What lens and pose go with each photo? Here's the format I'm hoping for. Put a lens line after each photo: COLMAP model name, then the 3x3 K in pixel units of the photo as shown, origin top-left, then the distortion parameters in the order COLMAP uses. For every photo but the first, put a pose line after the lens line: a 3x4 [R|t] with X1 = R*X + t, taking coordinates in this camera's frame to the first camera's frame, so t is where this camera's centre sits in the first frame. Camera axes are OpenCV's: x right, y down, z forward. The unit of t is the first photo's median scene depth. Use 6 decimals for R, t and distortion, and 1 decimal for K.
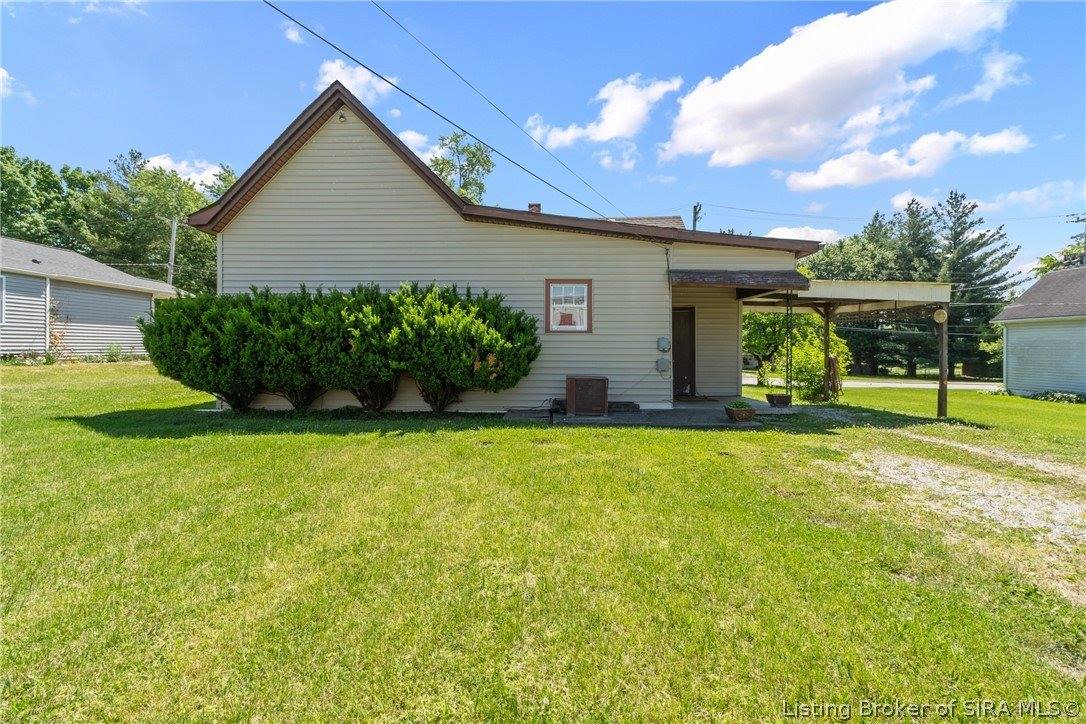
lens RADIAL K [[456.5, 0, 539.1], [0, 456.5, 355.1], [0, 0, 1]] dist [-0.008170, 0.000279]
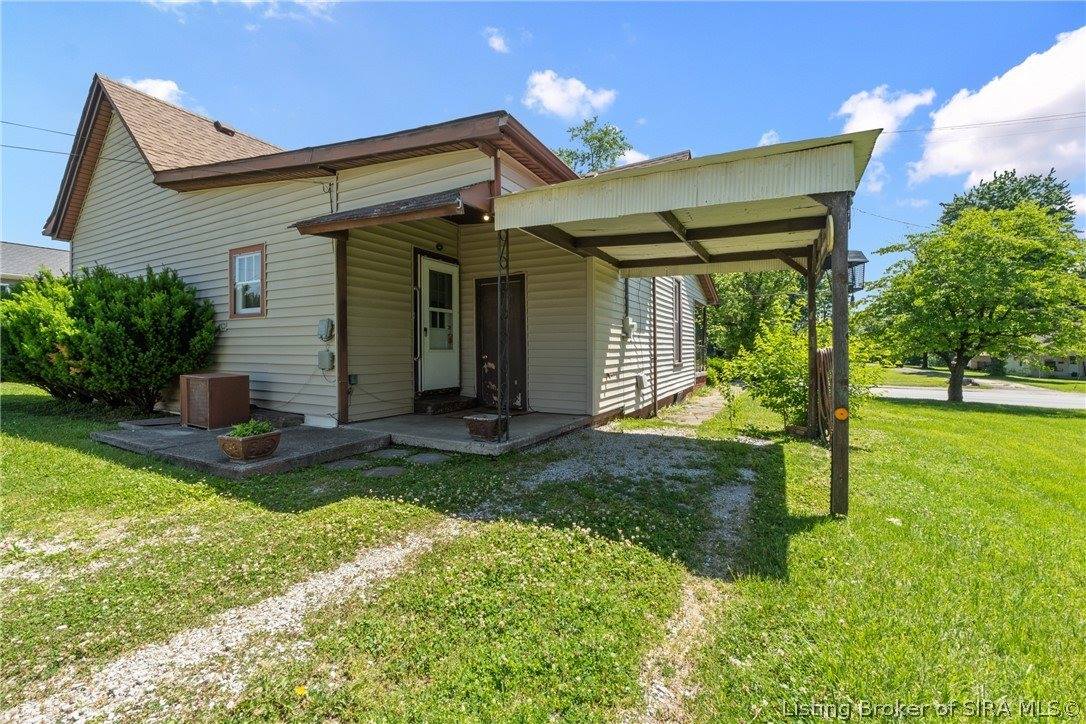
lens RADIAL K [[456.5, 0, 535.3], [0, 456.5, 352.4], [0, 0, 1]] dist [-0.008170, 0.000279]
pose [[0.881251, -0.000069, -0.472648, 0.185599], [-0.003916, 0.999965, -0.007447, 0.003024], [0.472632, 0.008413, 0.881220, 0.122807]]
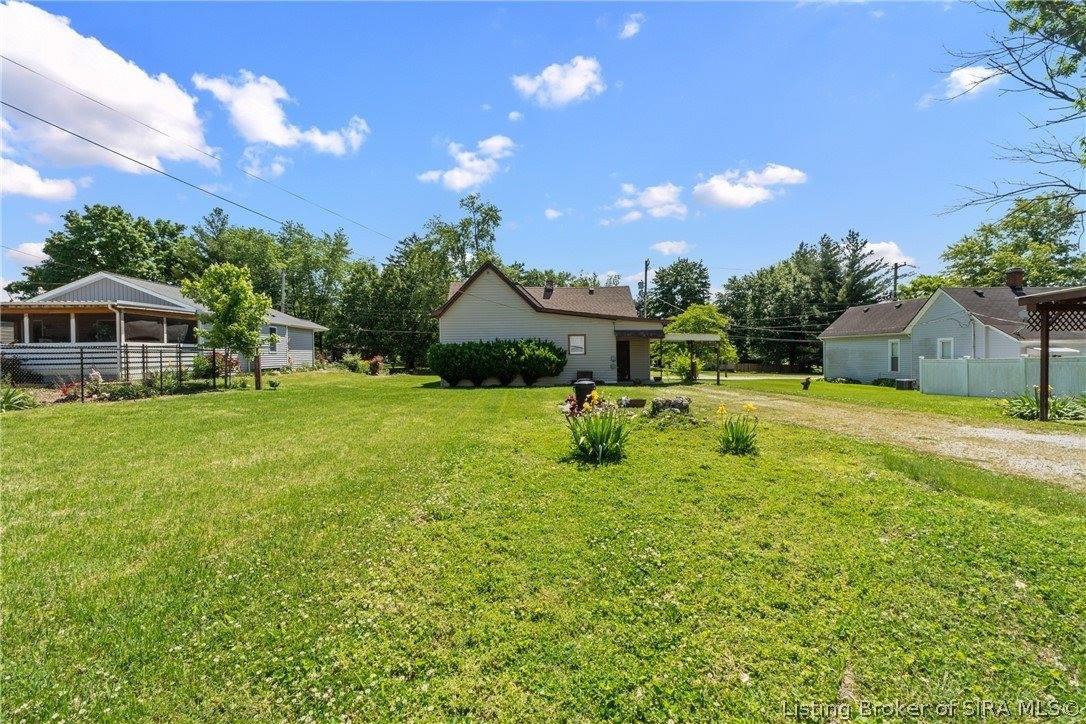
lens RADIAL K [[456.5, 0, 540.4], [0, 456.5, 355.7], [0, 0, 1]] dist [-0.008170, 0.000279]
pose [[0.998720, -0.018138, 0.047206, -0.059220], [0.018707, 0.999757, -0.011645, -0.003594], [-0.046983, 0.012513, 0.998817, -0.352334]]
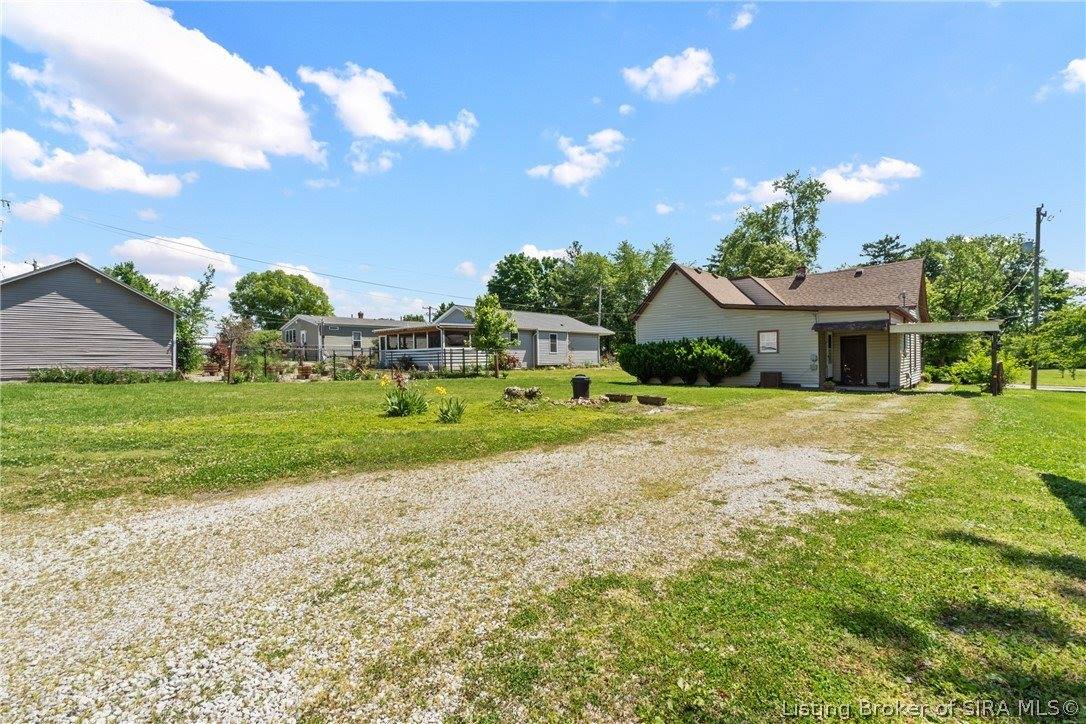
lens RADIAL K [[456.5, 0, 537.0], [0, 456.5, 370.7], [0, 0, 1]] dist [-0.008170, 0.000279]
pose [[0.717282, 0.003128, -0.696775, 0.184109], [0.006467, 0.999917, 0.011147, 0.001313], [0.696752, -0.012502, 0.717203, -0.327161]]
